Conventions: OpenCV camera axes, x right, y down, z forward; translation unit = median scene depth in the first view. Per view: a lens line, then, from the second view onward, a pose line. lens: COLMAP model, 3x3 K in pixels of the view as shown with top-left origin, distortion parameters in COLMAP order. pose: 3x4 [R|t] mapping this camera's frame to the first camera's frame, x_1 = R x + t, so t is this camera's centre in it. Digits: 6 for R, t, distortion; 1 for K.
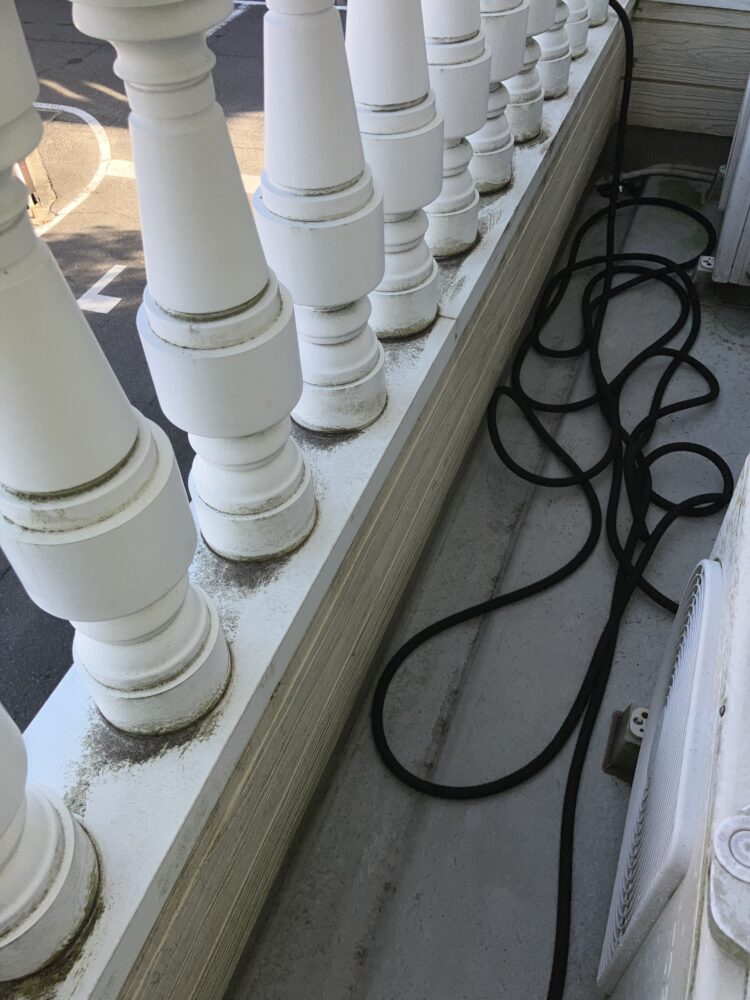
lens RADIAL K [[838.0, 0, 375.0], [0, 838.0, 500.0], [0, 0, 1]] dist [-0.003760, 0.009083]
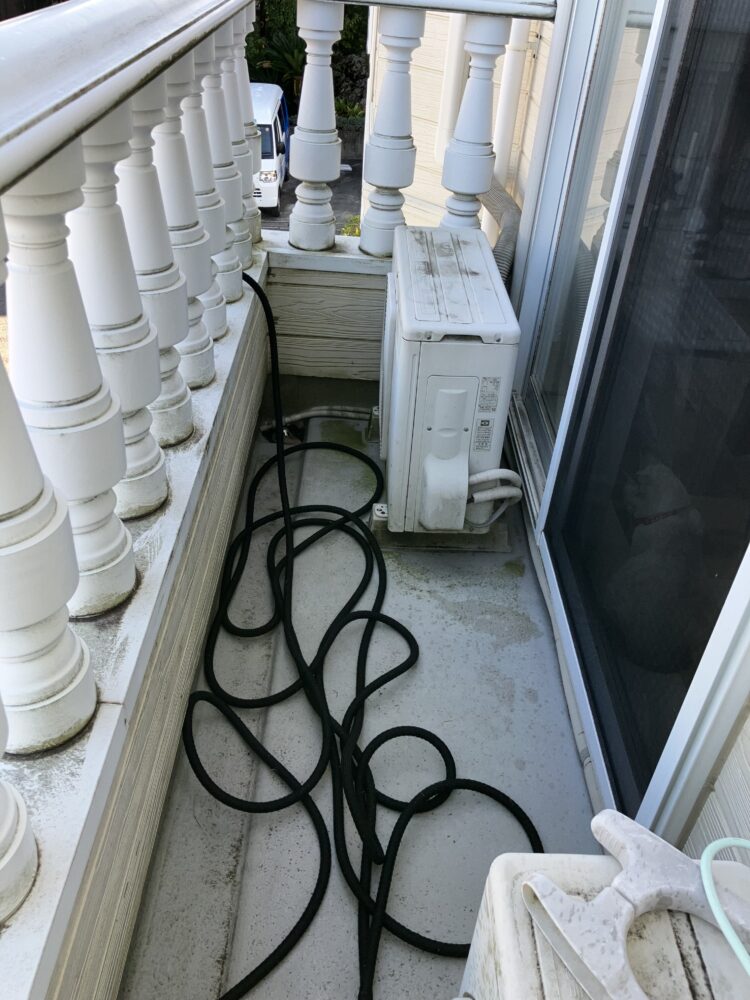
lens RADIAL K [[845.9, 0, 375.0], [0, 845.9, 500.0], [0, 0, 1]] dist [0.007146, 0.006668]
pose [[0.928609, -0.123041, 0.350067, 0.038230], [0.192808, 0.966061, -0.171904, -0.137673], [-0.317035, 0.227128, 0.920816, 0.064679]]
